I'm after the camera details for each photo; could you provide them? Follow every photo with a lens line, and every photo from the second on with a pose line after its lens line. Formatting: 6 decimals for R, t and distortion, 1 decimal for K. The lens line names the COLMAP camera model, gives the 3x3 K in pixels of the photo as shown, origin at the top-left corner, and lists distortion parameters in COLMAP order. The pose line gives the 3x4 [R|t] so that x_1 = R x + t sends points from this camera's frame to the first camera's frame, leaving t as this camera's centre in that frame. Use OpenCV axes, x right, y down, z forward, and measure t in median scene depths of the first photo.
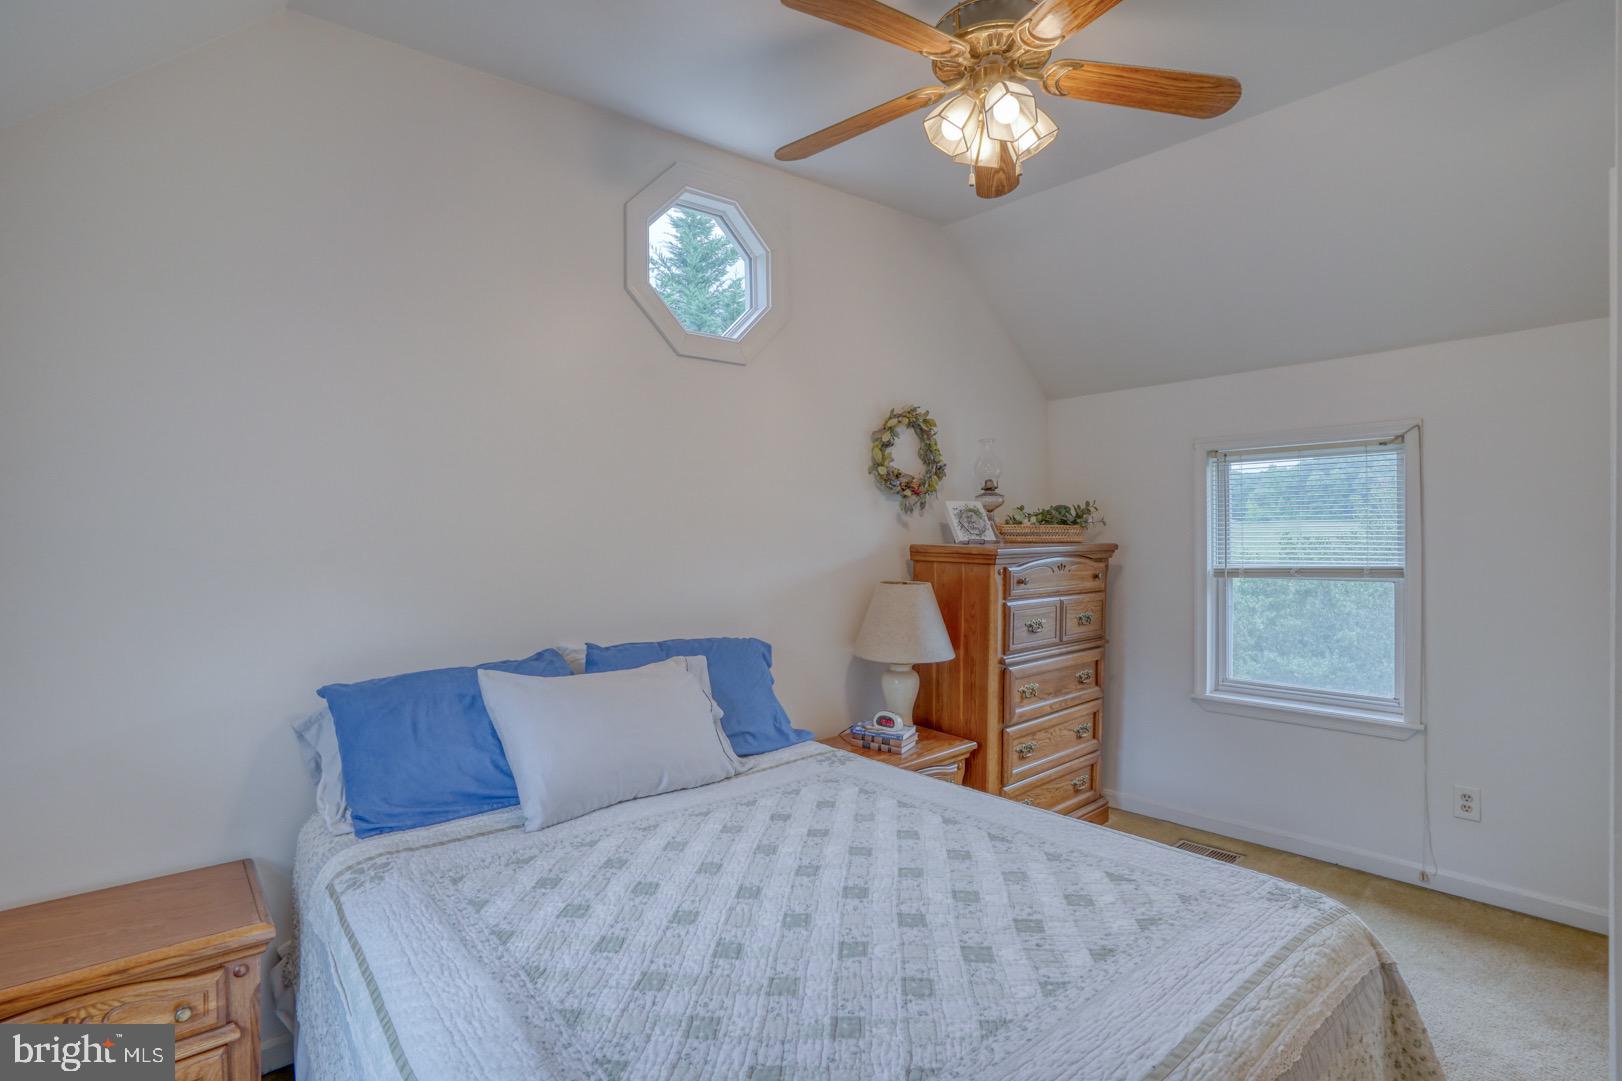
lens RADIAL K [[816.3, 0, 803.7], [0, 816.3, 524.8], [0, 0, 1]] dist [-0.075751, 0.034130]
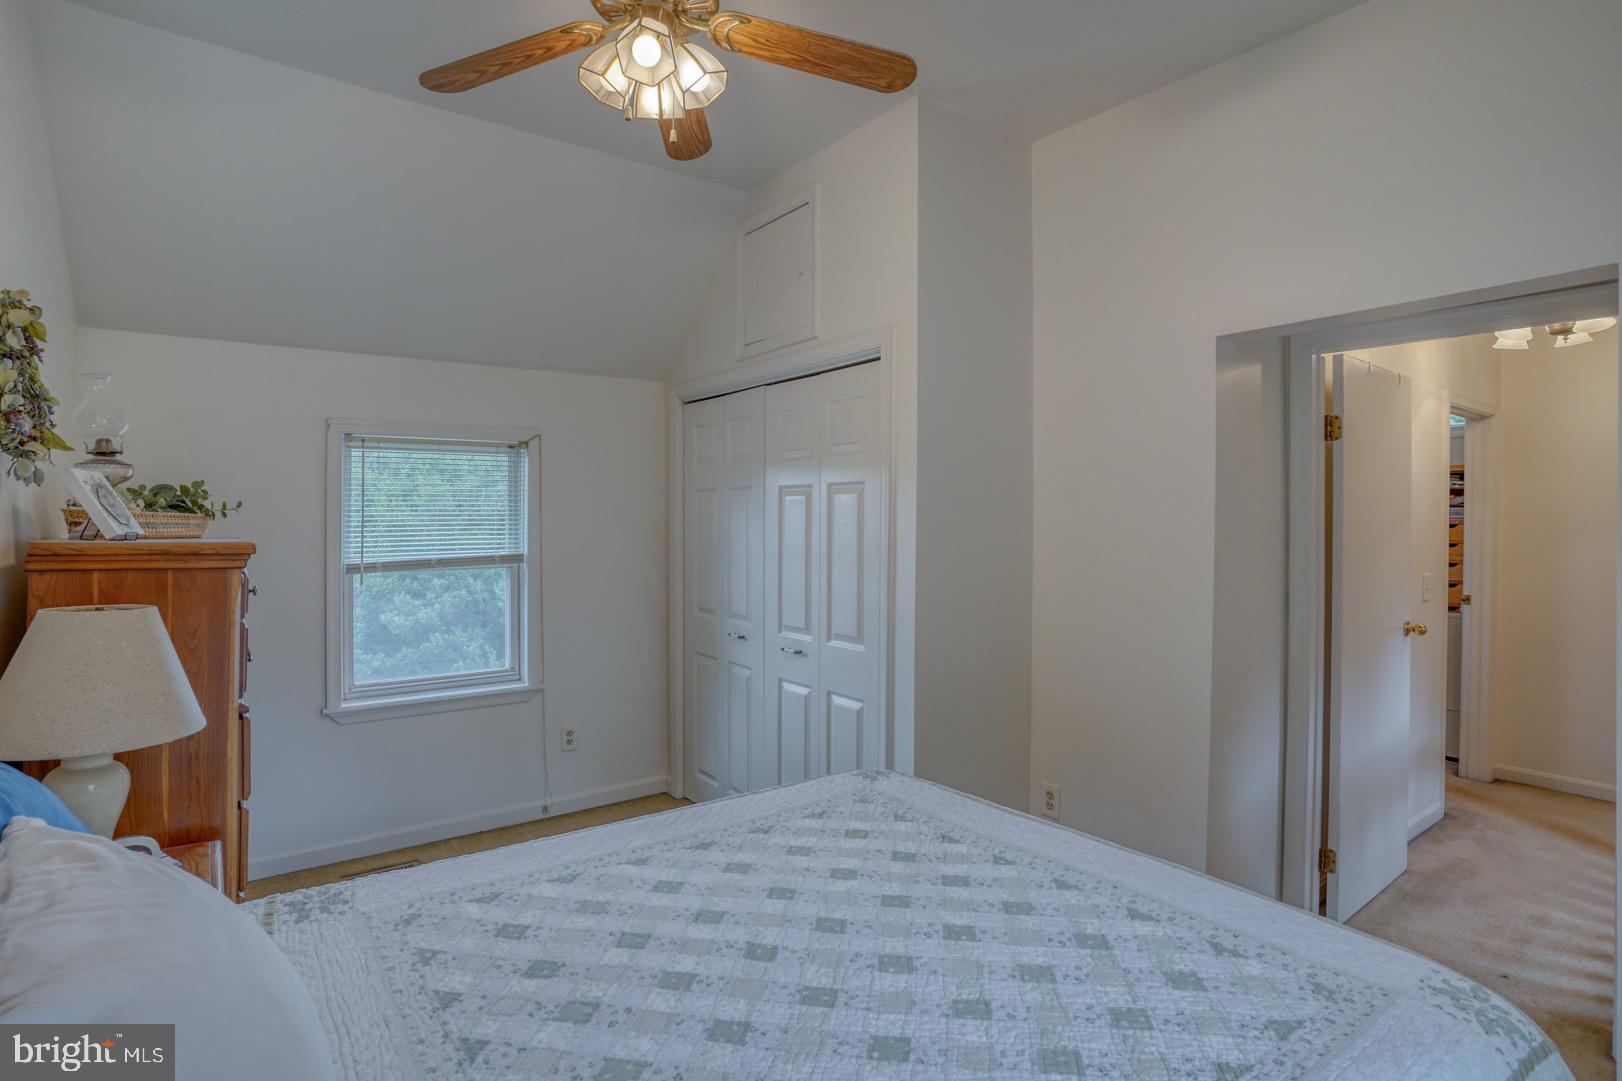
lens RADIAL K [[816.3, 0, 825.1], [0, 816.3, 504.0], [0, 0, 1]] dist [-0.075751, 0.034130]
pose [[0.049933, 0.029160, 0.998327, -0.624820], [-0.003787, 0.999572, -0.029007, 0.018975], [-0.998745, -0.002332, 0.050022, 0.734291]]
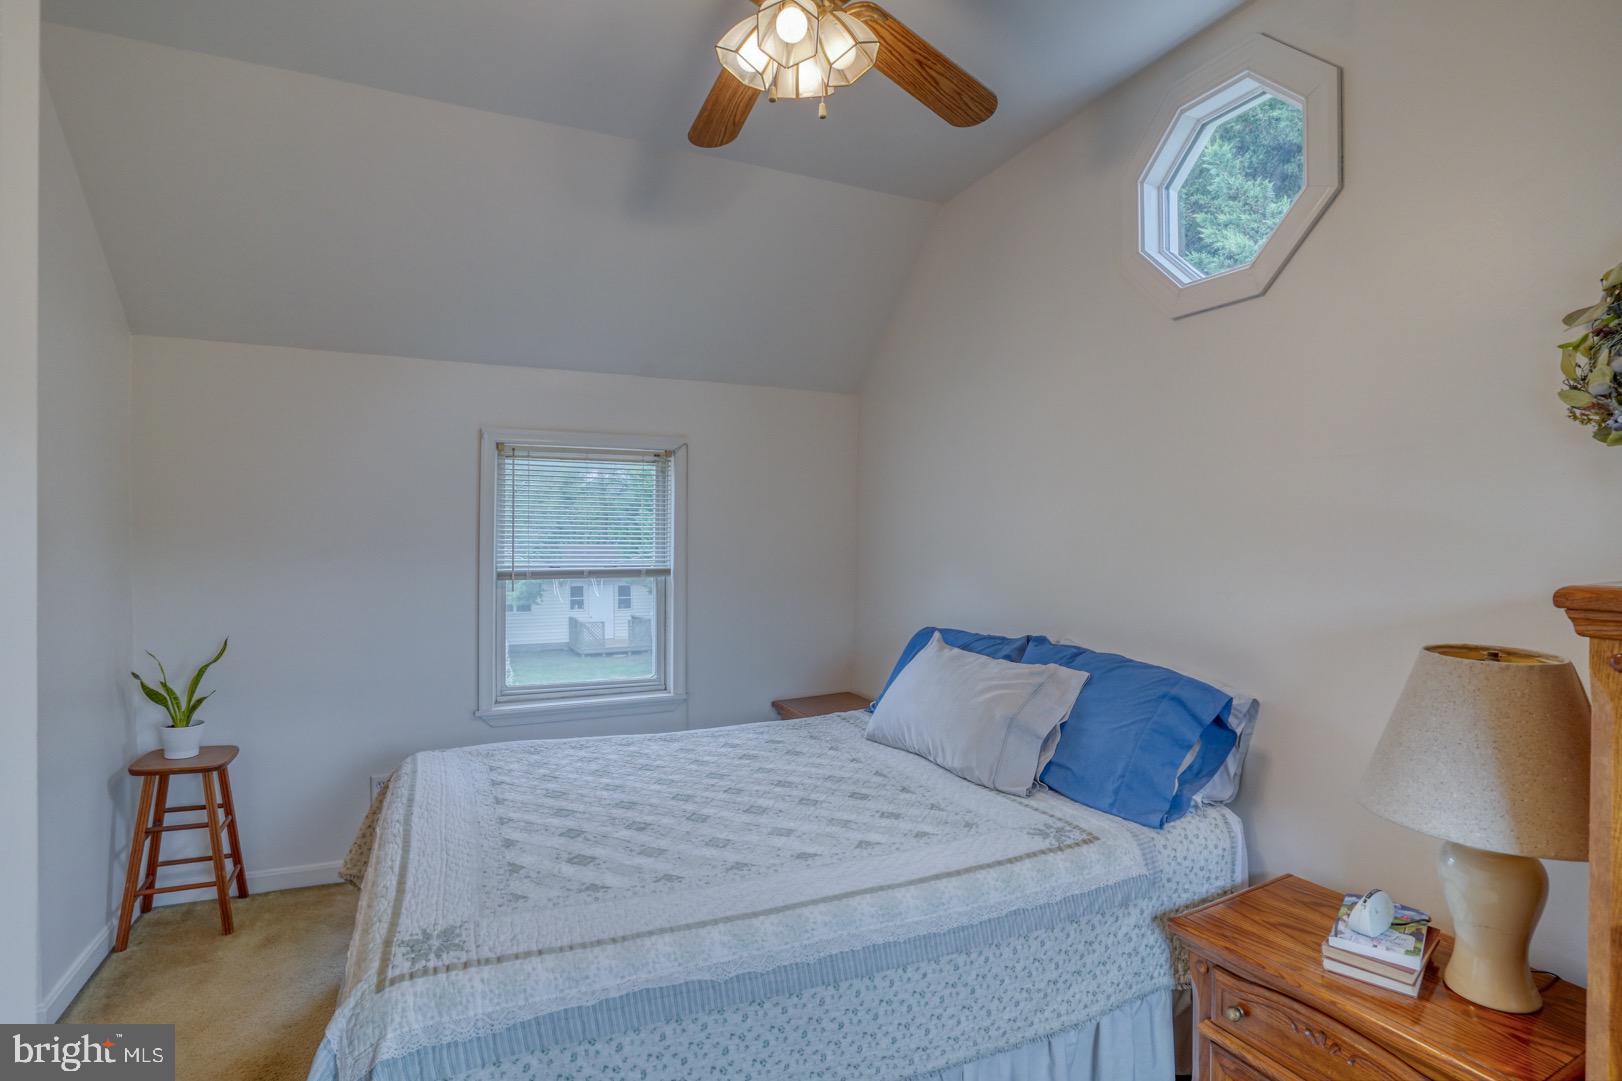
lens RADIAL K [[816.3, 0, 816.3], [0, 816.3, 538.9], [0, 0, 1]] dist [-0.075751, 0.034130]
pose [[-0.263524, 0.020383, -0.964438, 0.986332], [-0.000854, 0.999771, 0.021363, -0.000759], [0.964653, 0.006453, -0.263446, 1.193954]]
